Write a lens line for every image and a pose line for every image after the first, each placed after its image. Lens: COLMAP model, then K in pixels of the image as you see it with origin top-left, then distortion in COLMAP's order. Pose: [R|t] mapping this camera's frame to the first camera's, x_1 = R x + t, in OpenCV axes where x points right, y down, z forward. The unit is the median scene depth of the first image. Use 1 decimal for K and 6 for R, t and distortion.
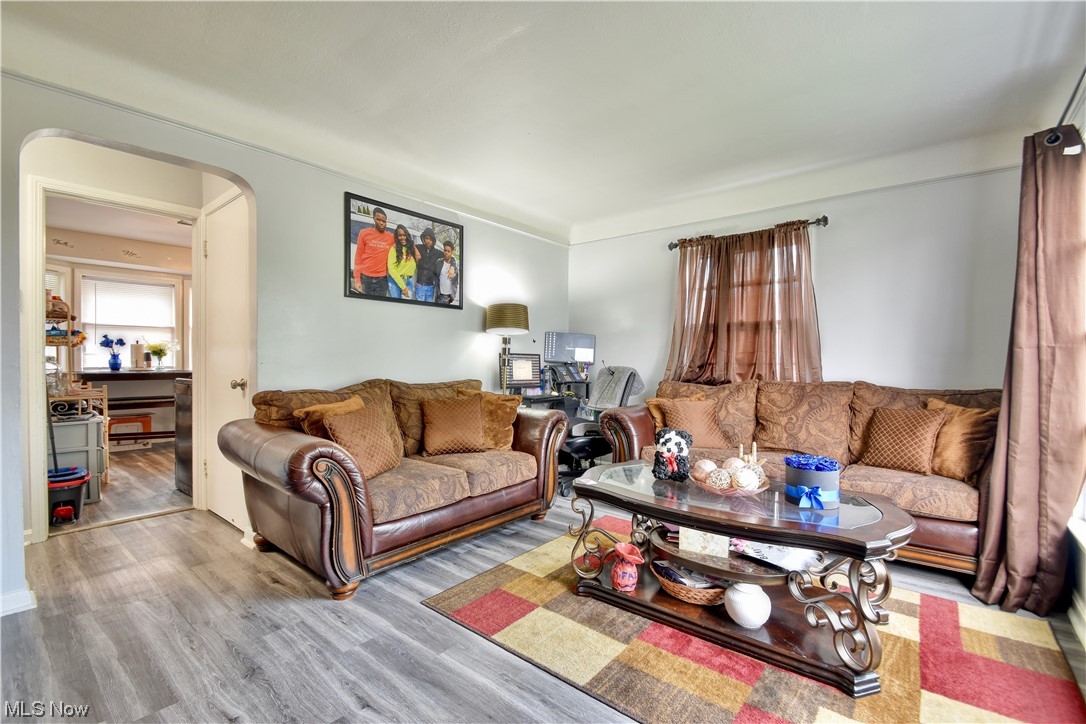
lens RADIAL K [[473.8, 0, 543.0], [0, 473.8, 362.0], [0, 0, 1]] dist [0.000544, -0.014747]
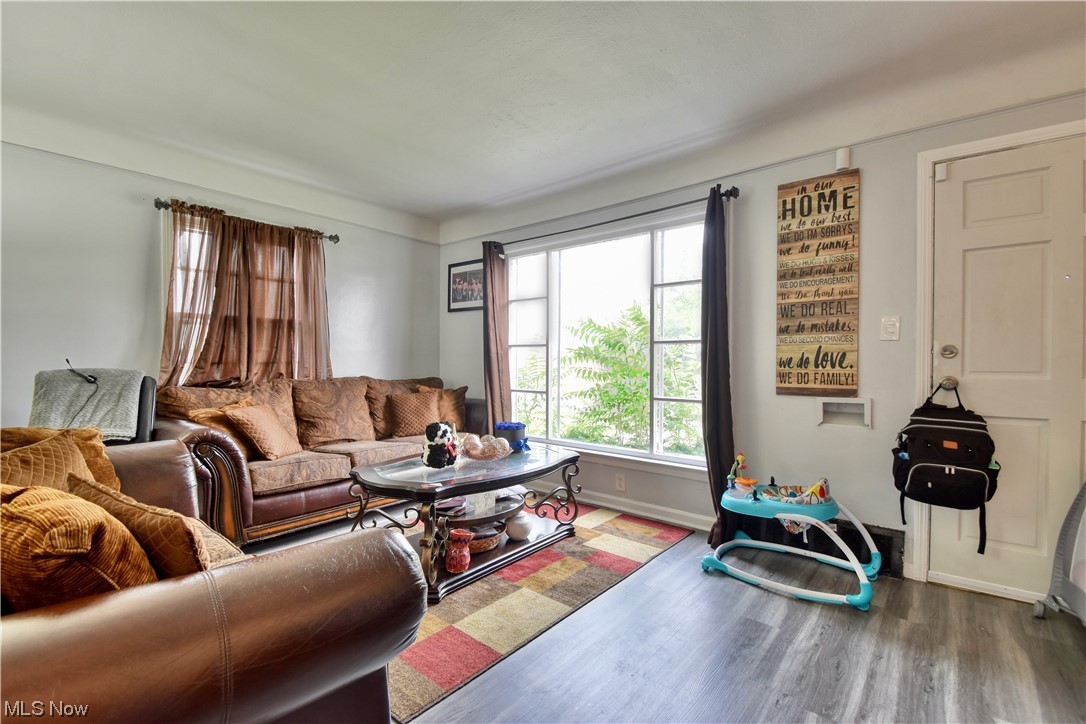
lens RADIAL K [[473.8, 0, 543.0], [0, 473.8, 362.0], [0, 0, 1]] dist [0.000544, -0.014747]
pose [[0.000037, -0.007296, 0.999973, -0.552902], [-0.004688, 0.999962, 0.007296, -0.008071], [-0.999989, -0.004688, 0.000002, 0.482254]]
